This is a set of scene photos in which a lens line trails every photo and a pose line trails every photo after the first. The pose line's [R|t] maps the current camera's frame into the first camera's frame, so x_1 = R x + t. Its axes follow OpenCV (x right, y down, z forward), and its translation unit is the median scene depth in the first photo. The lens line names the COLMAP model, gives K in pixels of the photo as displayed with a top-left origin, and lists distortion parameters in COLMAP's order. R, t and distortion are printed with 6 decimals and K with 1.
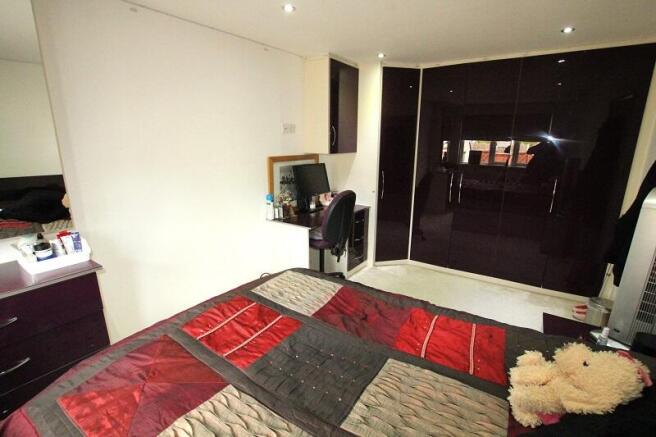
lens RADIAL K [[307.4, 0, 332.2], [0, 307.4, 221.5], [0, 0, 1]] dist [-0.026990, 0.000621]
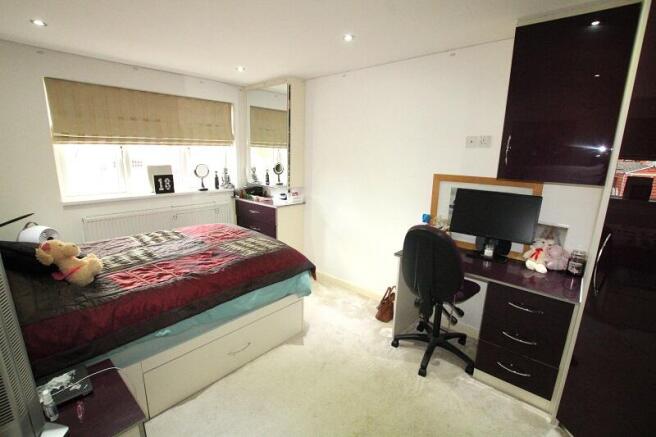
lens RADIAL K [[307.4, 0, 332.2], [0, 307.4, 221.5], [0, 0, 1]] dist [-0.026990, 0.000621]
pose [[-0.126124, 0.213692, -0.968725, 0.709072], [-0.279229, 0.929393, 0.241370, -0.205651], [0.951905, 0.300939, -0.057550, 0.779529]]
